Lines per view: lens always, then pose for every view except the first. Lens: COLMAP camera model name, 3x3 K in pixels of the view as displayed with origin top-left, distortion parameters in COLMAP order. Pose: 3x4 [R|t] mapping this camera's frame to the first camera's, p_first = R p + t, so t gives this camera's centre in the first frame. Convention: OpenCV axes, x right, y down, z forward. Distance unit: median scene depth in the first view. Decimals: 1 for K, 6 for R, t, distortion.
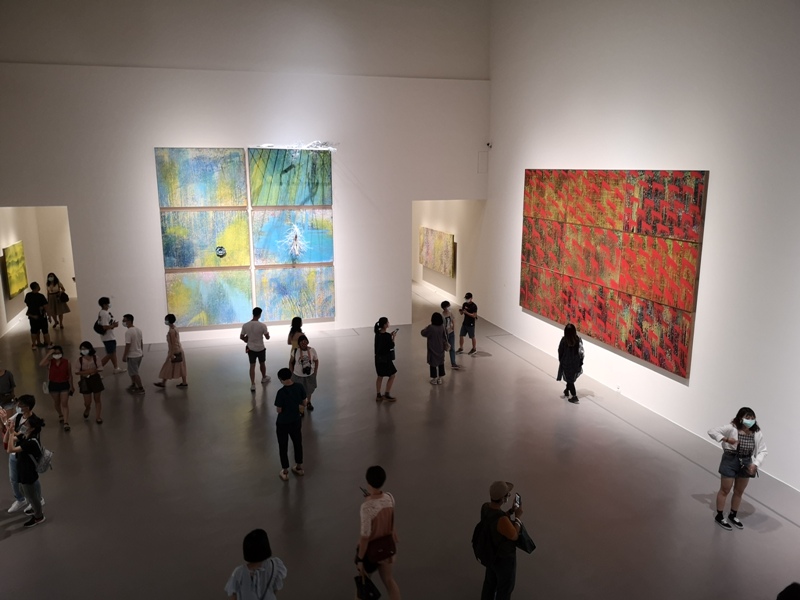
lens RADIAL K [[631.4, 0, 400.0], [0, 631.4, 300.0], [0, 0, 1]] dist [0.061103, -0.129684]
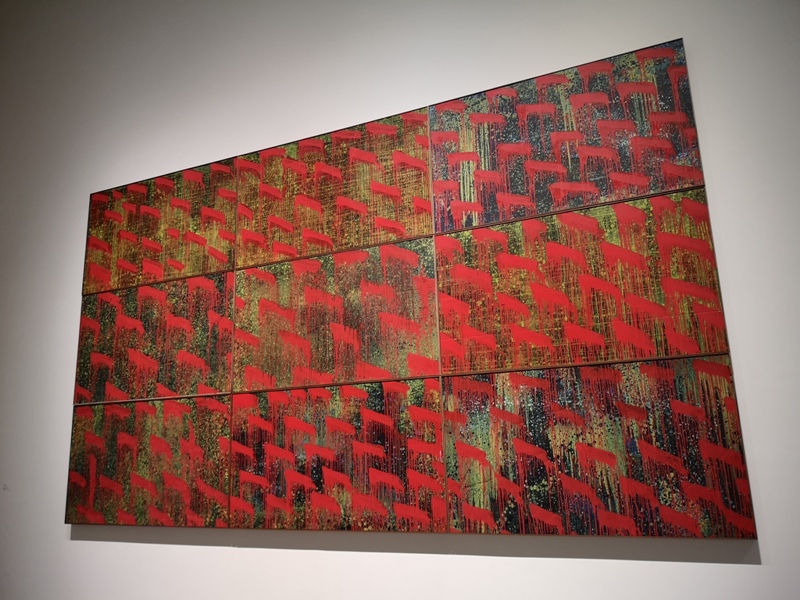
lens RADIAL K [[631.4, 0, 400.0], [0, 631.4, 300.0], [0, 0, 1]] dist [0.061103, -0.129684]
pose [[0.658560, 0.146418, 0.738147, 0.023746], [0.188506, 0.917518, -0.350179, 0.065200], [-0.728536, 0.369759, 0.576640, 0.667812]]
